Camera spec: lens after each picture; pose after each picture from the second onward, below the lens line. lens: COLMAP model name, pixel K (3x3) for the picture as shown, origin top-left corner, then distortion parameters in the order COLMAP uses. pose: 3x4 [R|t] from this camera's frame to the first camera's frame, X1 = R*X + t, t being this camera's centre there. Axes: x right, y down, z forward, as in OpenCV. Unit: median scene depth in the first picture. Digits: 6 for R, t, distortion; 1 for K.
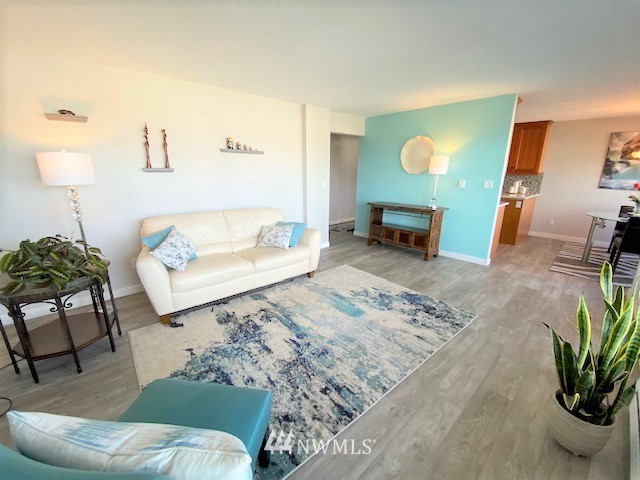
lens RADIAL K [[257.5, 0, 318.8], [0, 257.5, 238.5], [0, 0, 1]] dist [0.031451, -0.027224]
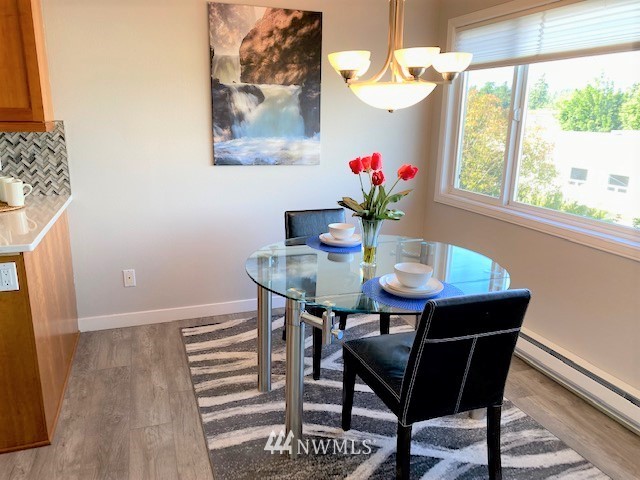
lens RADIAL K [[488.6, 0, 315.4], [0, 488.6, 239.5], [0, 0, 1]] dist [0.005339, 0.003439]
pose [[0.384056, -0.225213, 0.895422, 0.868350], [0.220563, 0.964097, 0.147884, -0.277255], [-0.896579, 0.140701, 0.419940, 1.015731]]
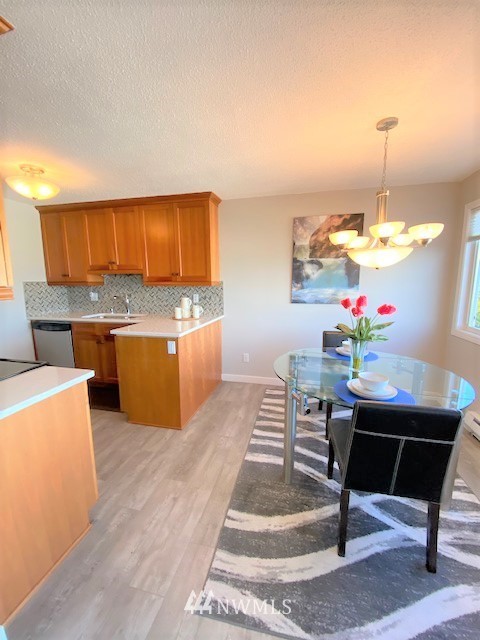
lens RADIAL K [[257.5, 0, 242.2], [0, 257.5, 318.2], [0, 0, 1]] dist [0.031451, -0.027224]
pose [[0.823534, -0.096701, 0.558965, 1.036368], [0.156515, 0.985849, -0.060045, -0.231065], [-0.545248, 0.136936, 0.827015, 0.890406]]
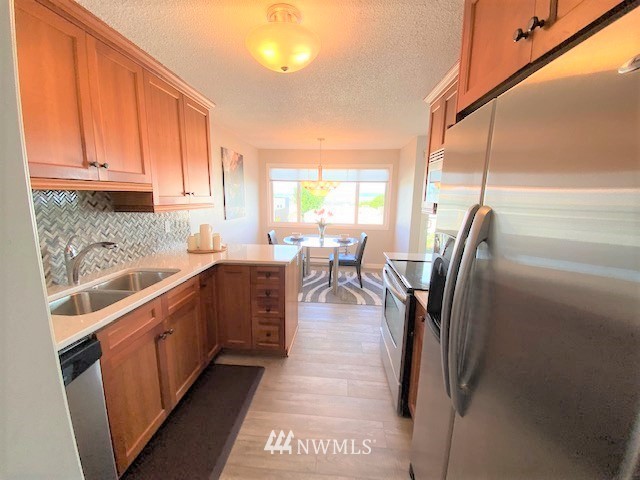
lens RADIAL K [[257.5, 0, 318.8], [0, 257.5, 238.5], [0, 0, 1]] dist [0.031451, -0.027224]
pose [[-0.685490, -0.135532, 0.715356, 0.581869], [0.167459, 0.926832, 0.336066, -0.594698], [-0.708563, 0.350162, -0.612638, 2.166483]]
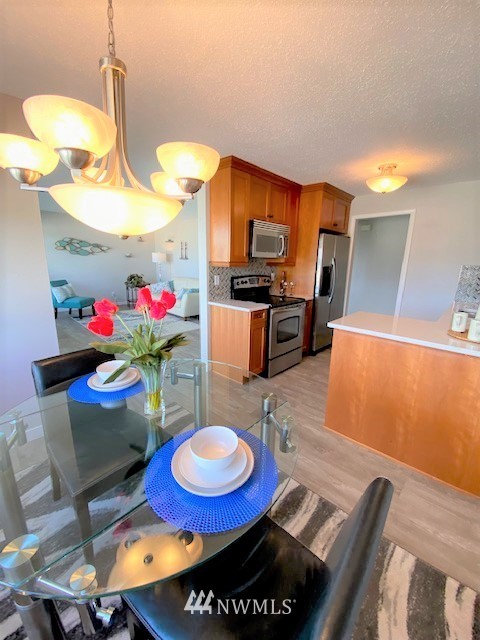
lens RADIAL K [[257.5, 0, 242.2], [0, 257.5, 318.2], [0, 0, 1]] dist [0.031451, -0.027224]
pose [[0.095290, 0.216343, -0.971656, 1.947420], [-0.276472, 0.943447, 0.182948, -0.332376], [0.956286, 0.251203, 0.149714, 1.307579]]
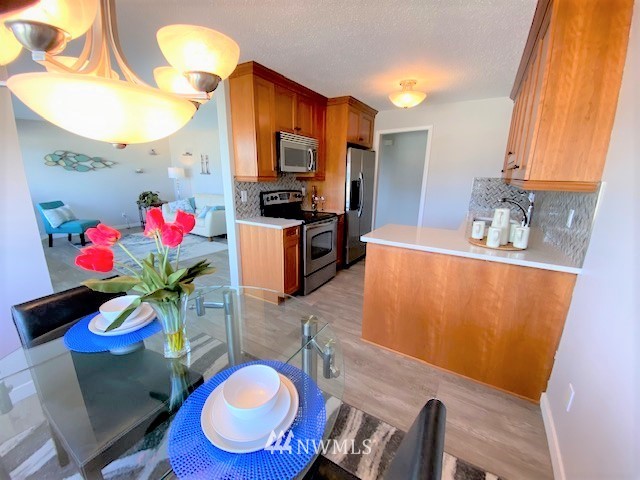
lens RADIAL K [[257.5, 0, 318.8], [0, 257.5, 238.5], [0, 0, 1]] dist [0.031451, -0.027224]
pose [[0.274635, 0.226349, -0.934527, 1.915892], [-0.257634, 0.953684, 0.155277, -0.331148], [0.926391, 0.198121, 0.320231, 1.307387]]
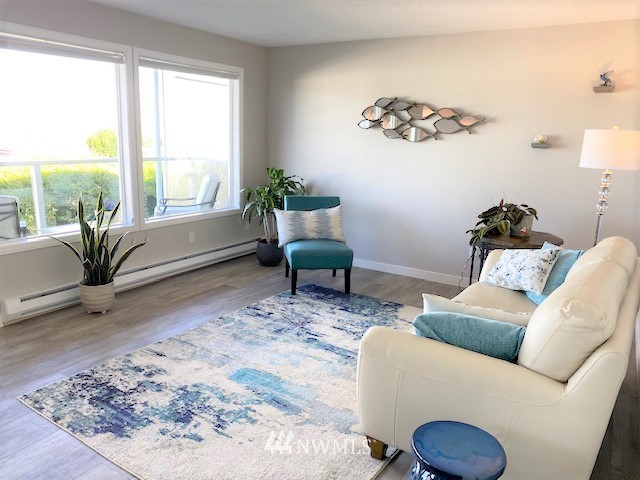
lens RADIAL K [[488.6, 0, 315.4], [0, 488.6, 239.5], [0, 0, 1]] dist [0.005339, 0.003439]
pose [[-0.961035, 0.023170, -0.275453, 0.258363], [-0.105768, 0.889830, 0.443865, -0.455008], [0.255390, 0.455704, -0.852707, 1.662298]]
